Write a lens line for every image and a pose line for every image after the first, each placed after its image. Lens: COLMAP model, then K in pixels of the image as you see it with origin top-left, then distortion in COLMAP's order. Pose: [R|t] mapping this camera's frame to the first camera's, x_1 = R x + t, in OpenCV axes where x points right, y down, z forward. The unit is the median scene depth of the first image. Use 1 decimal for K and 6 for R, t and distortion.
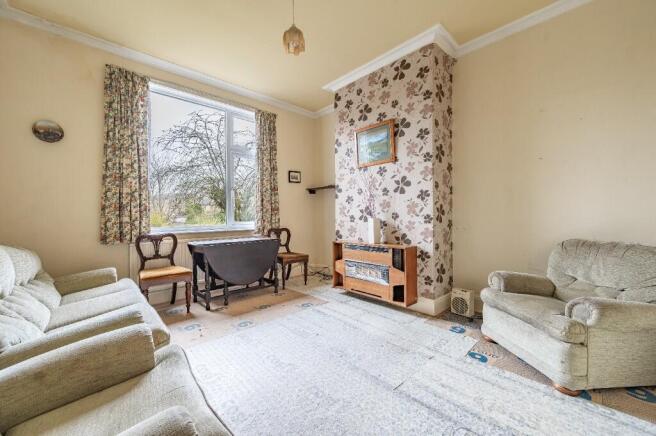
lens RADIAL K [[256.1, 0, 328.0], [0, 256.1, 218.0], [0, 0, 1]] dist [0.000511, 0.000087]
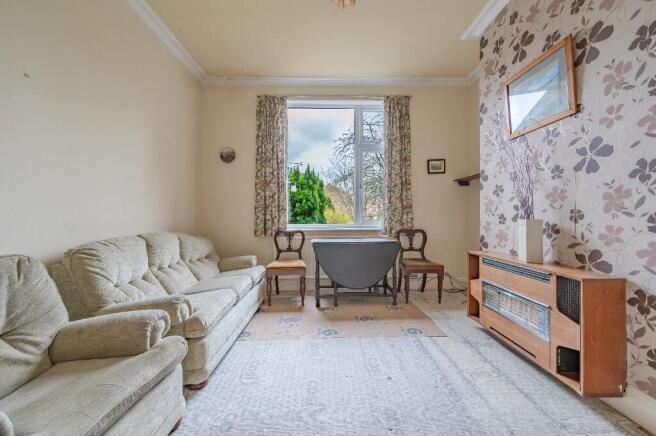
lens RADIAL K [[256.1, 0, 328.0], [0, 256.1, 218.0], [0, 0, 1]] dist [0.000511, 0.000087]
pose [[0.748179, 0.010514, -0.663414, 0.223334], [-0.006791, 0.999943, 0.008188, -0.003326], [0.663463, -0.001621, 0.748208, 0.248282]]
